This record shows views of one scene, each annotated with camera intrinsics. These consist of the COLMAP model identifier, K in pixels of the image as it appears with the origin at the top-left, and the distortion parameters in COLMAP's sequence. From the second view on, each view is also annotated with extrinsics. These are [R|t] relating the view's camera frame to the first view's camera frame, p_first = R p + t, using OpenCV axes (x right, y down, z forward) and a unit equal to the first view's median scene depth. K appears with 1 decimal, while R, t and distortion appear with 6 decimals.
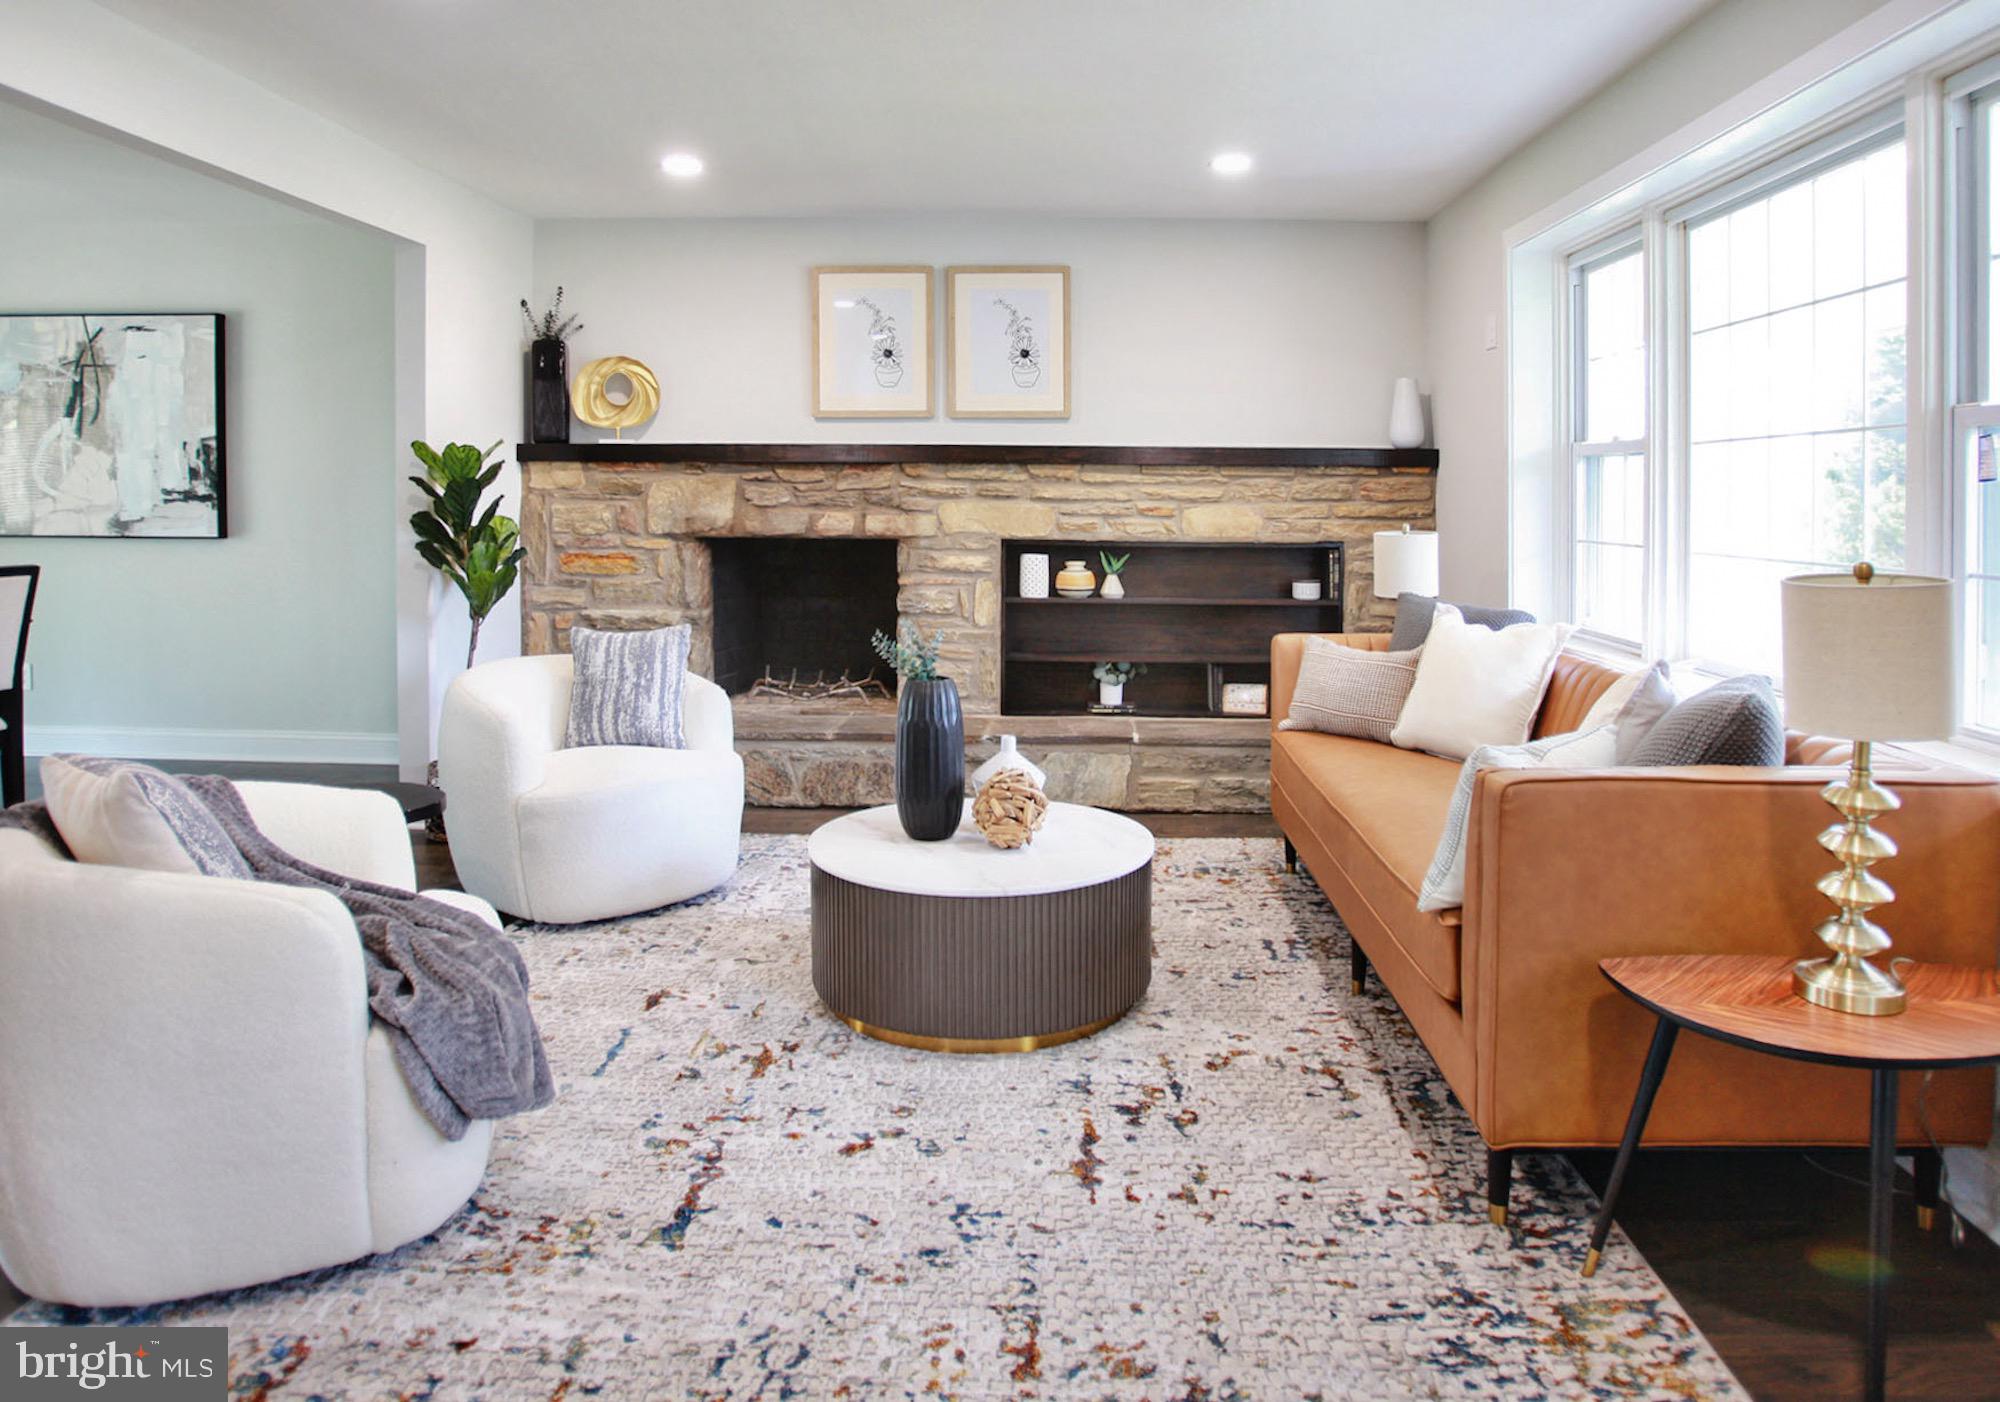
lens RADIAL K [[1373.7, 0, 996.6], [0, 1373.7, 505.6], [0, 0, 1]] dist [-0.094938, 0.059454]
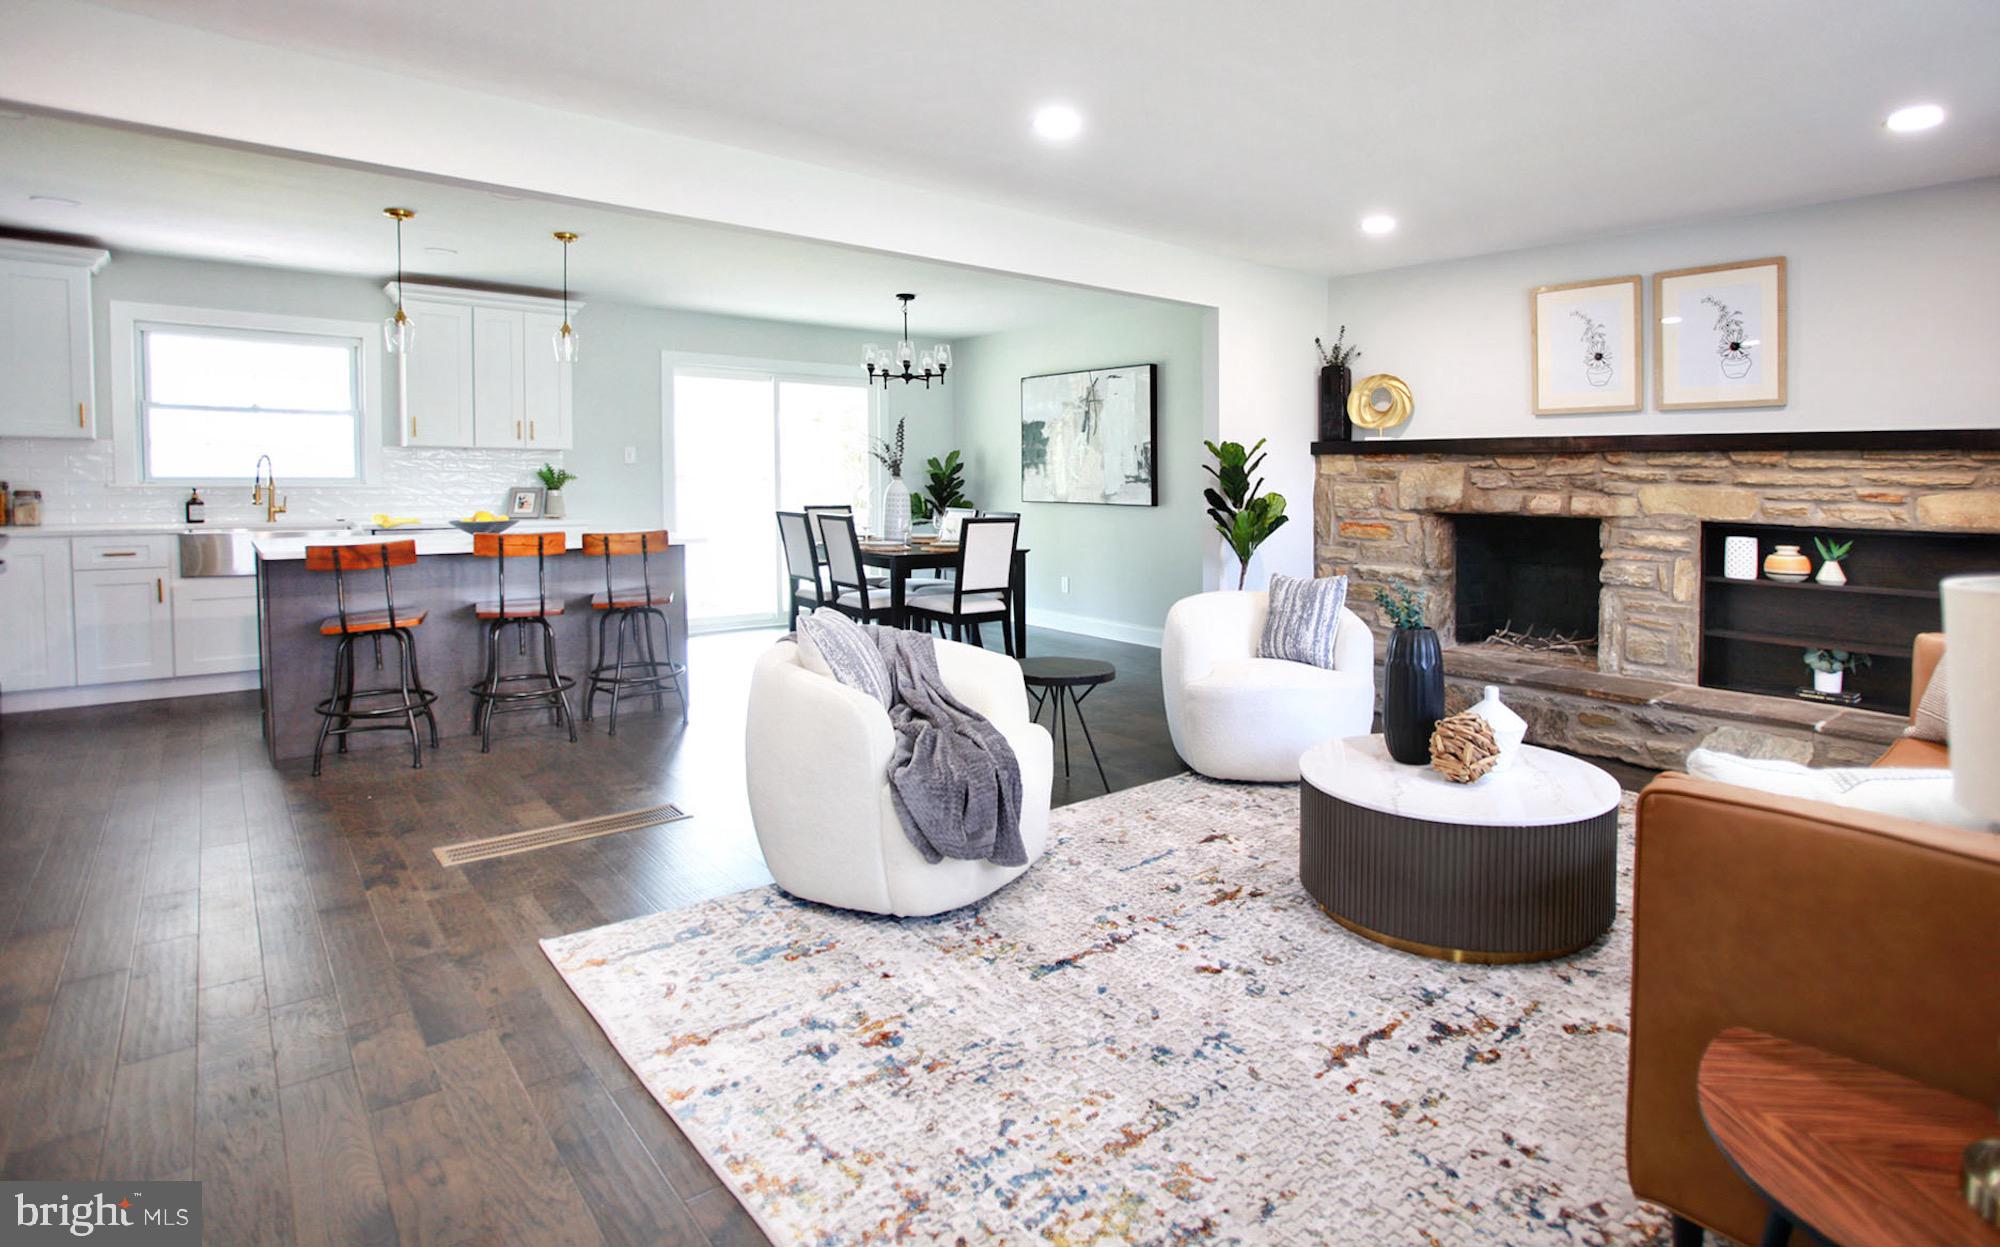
lens RADIAL K [[998.9, 0, 1005.8], [0, 998.9, 491.4], [0, 0, 1]] dist [-0.075287, 0.030546]
pose [[0.666743, 0.012104, -0.745189, 0.205665], [-0.012274, 0.999911, 0.005260, 0.003579], [0.745187, 0.005640, 0.666832, 0.093451]]
